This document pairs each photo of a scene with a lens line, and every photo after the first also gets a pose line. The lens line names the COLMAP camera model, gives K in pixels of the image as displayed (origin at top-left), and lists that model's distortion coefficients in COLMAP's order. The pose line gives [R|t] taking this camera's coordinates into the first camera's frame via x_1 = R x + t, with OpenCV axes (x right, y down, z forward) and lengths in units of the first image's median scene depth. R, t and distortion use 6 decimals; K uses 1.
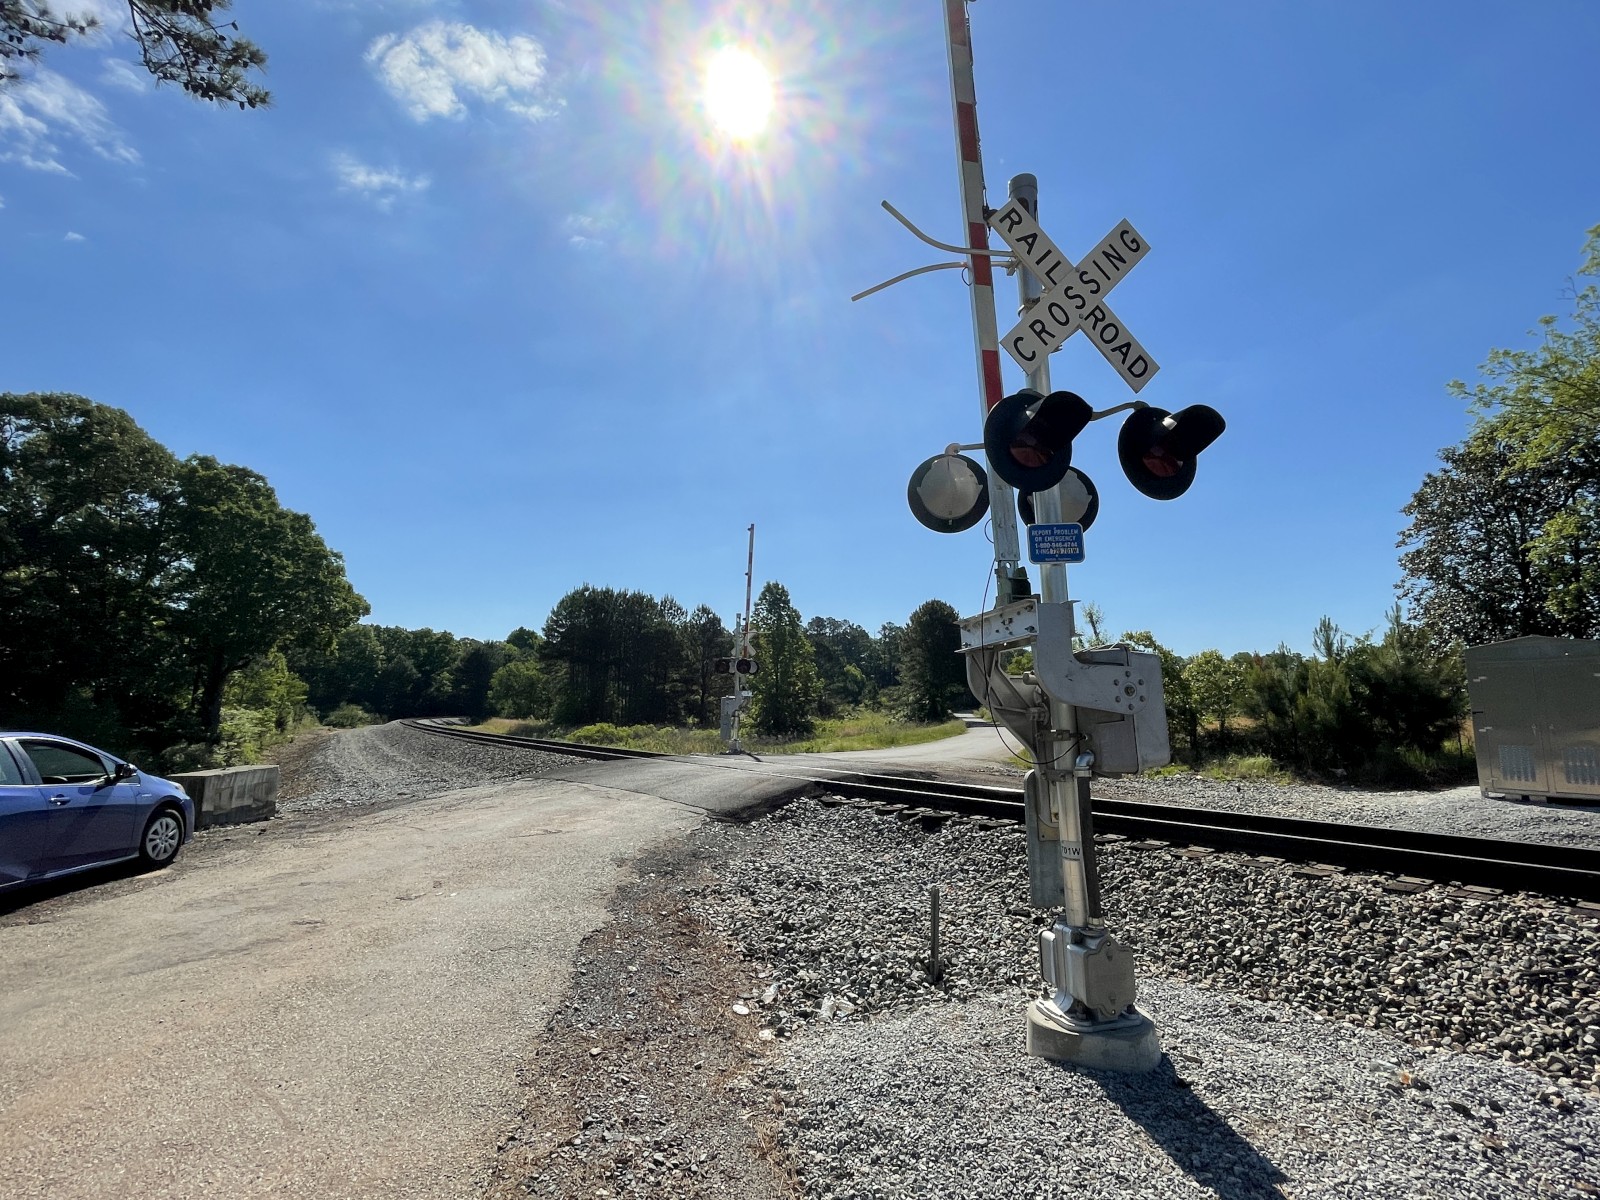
lens RADIAL K [[789.9, 0, 801.3], [0, 789.9, 609.3], [0, 0, 1]] dist [-0.001133, -0.000973]
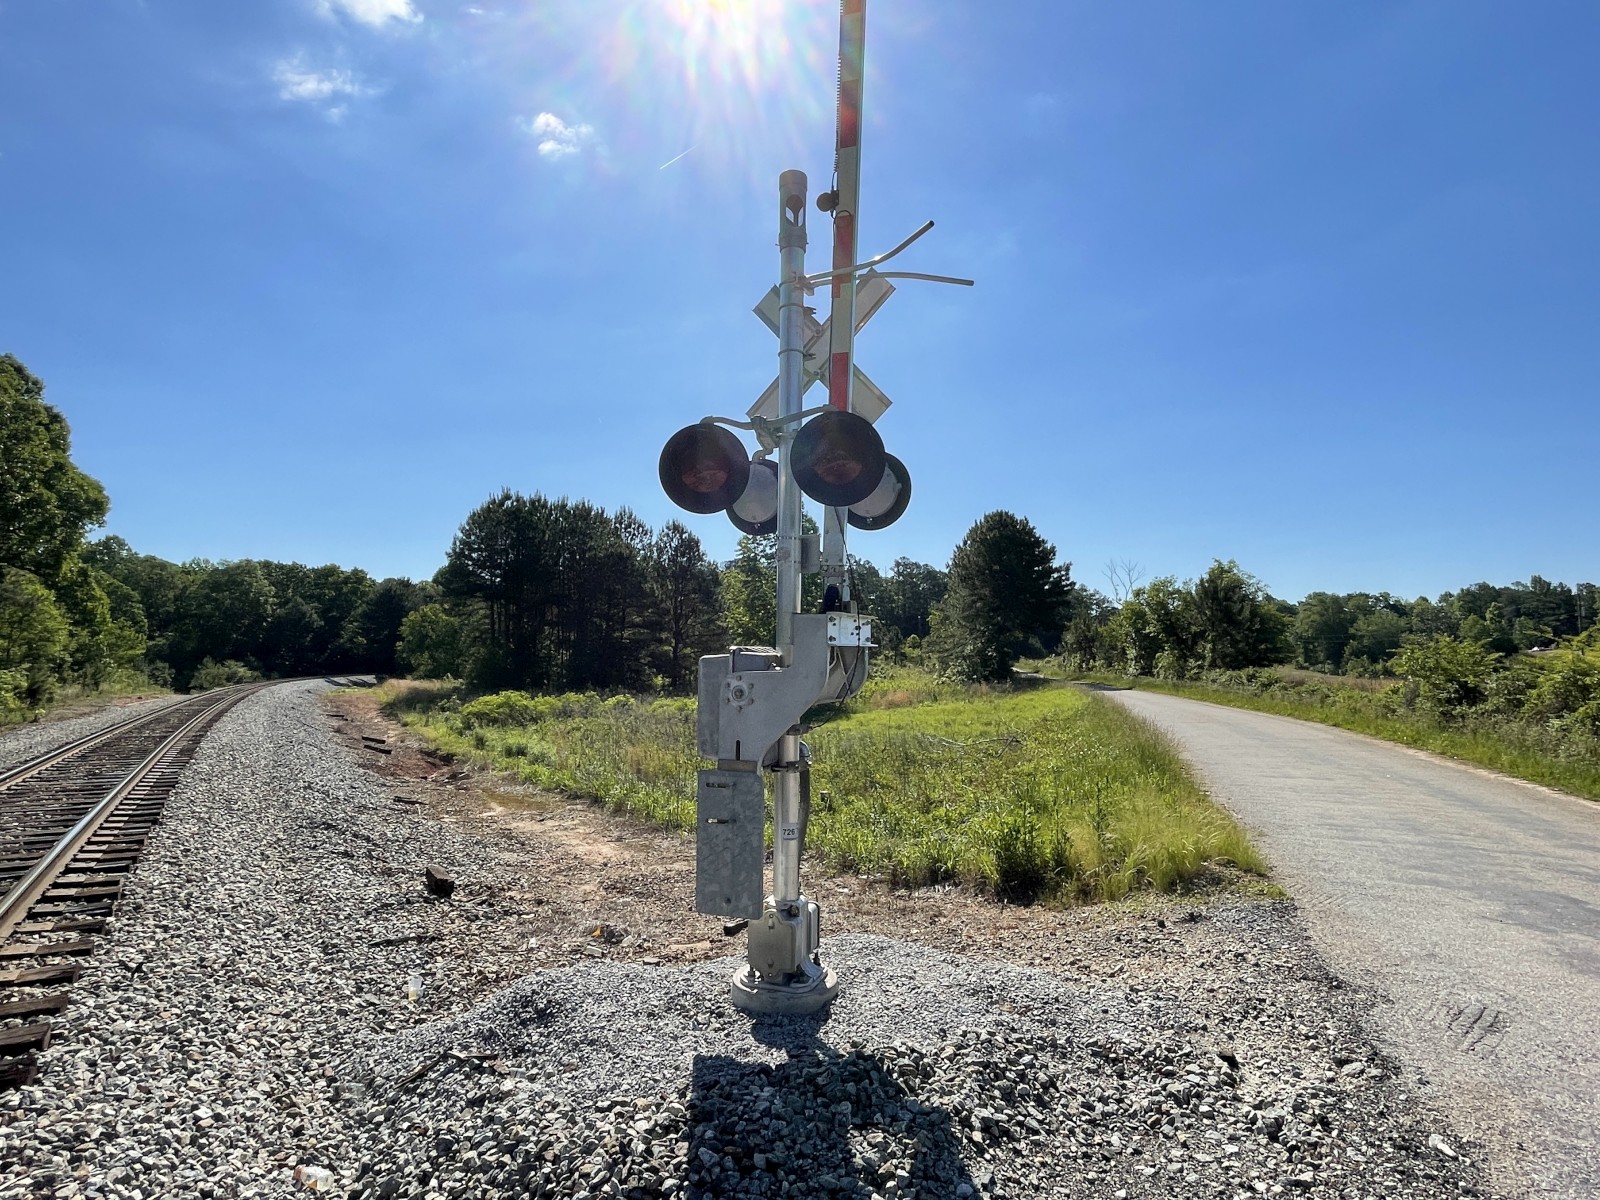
lens RADIAL K [[862.1, 0, 804.2], [0, 862.1, 598.7], [0, 0, 1]] dist [-0.003117, -0.001101]
pose [[0.999834, -0.004753, 0.017612, -0.012483], [0.003794, 0.998528, 0.054098, 0.014242], [-0.017843, -0.054023, 0.998380, 0.129259]]
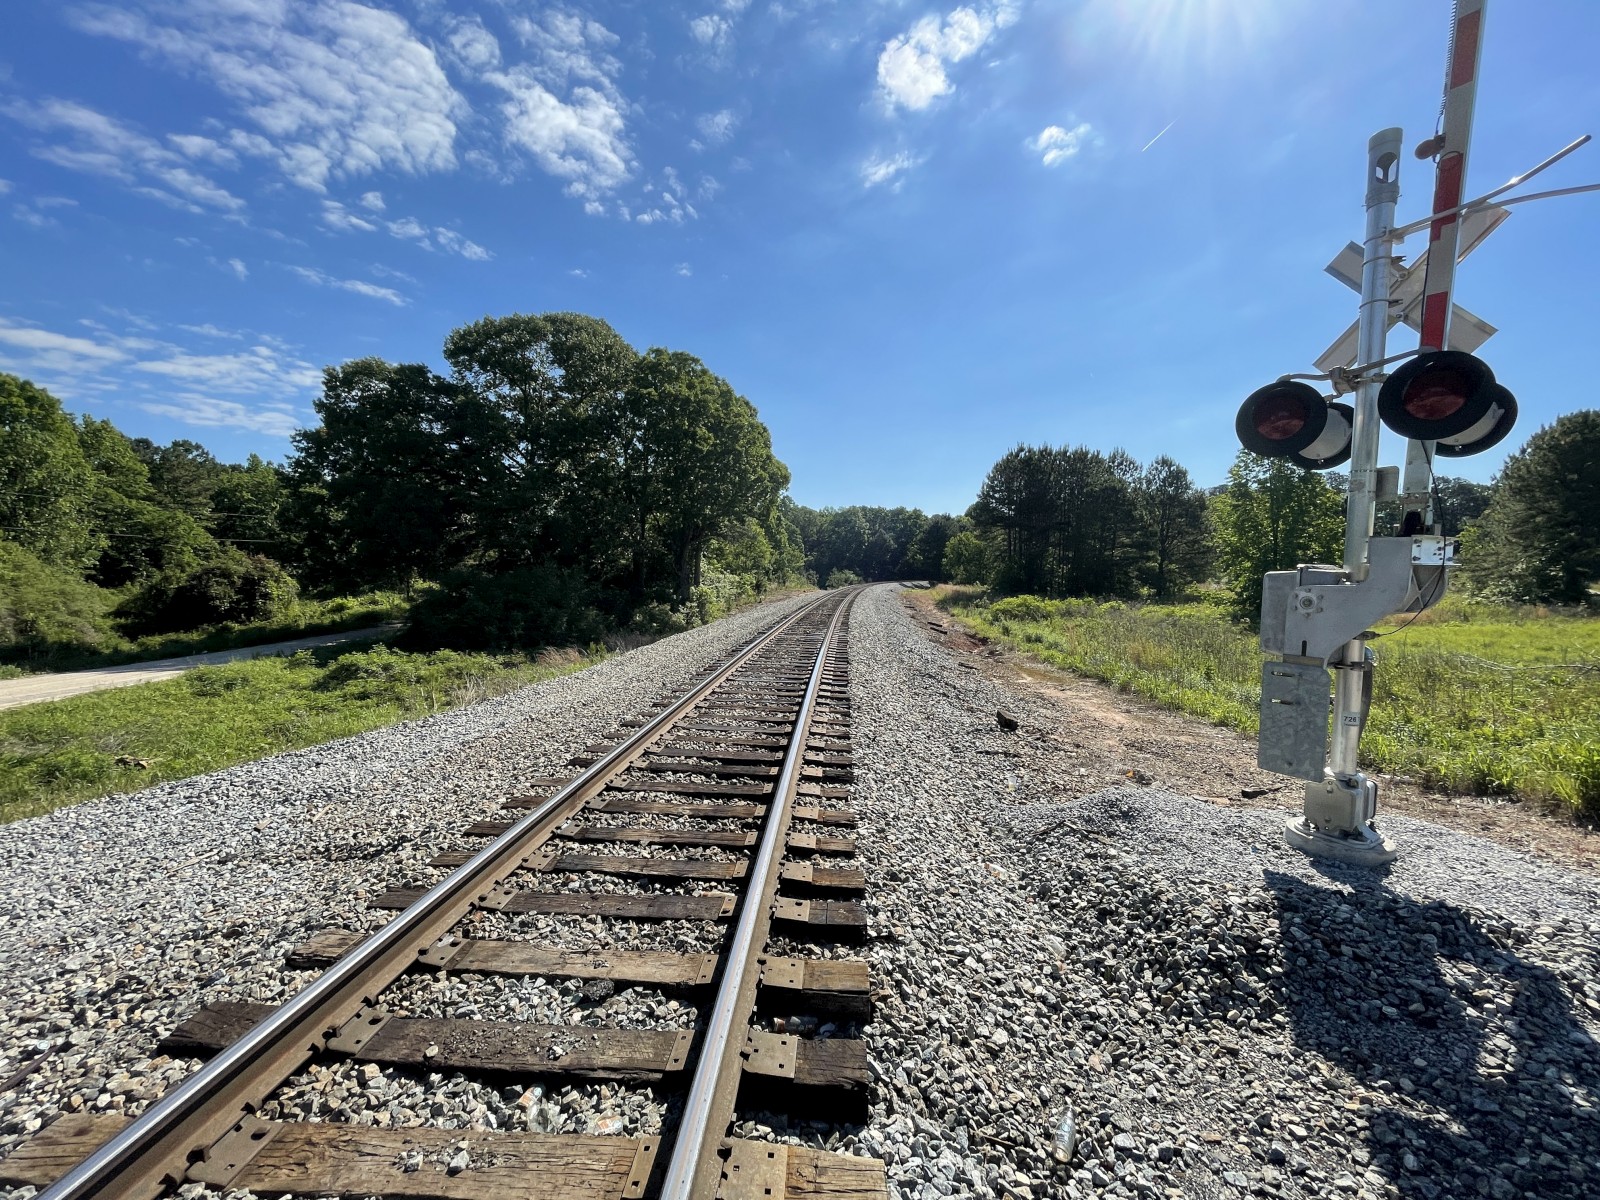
lens RADIAL K [[644.5, 0, 804.5], [0, 644.5, 599.1], [0, 0, 1]] dist [-0.003473, 0.000033]
pose [[0.808716, 0.033567, -0.587241, -0.015285], [0.063337, 0.987596, 0.143674, 0.013706], [0.584780, -0.153386, 0.796558, 0.124850]]
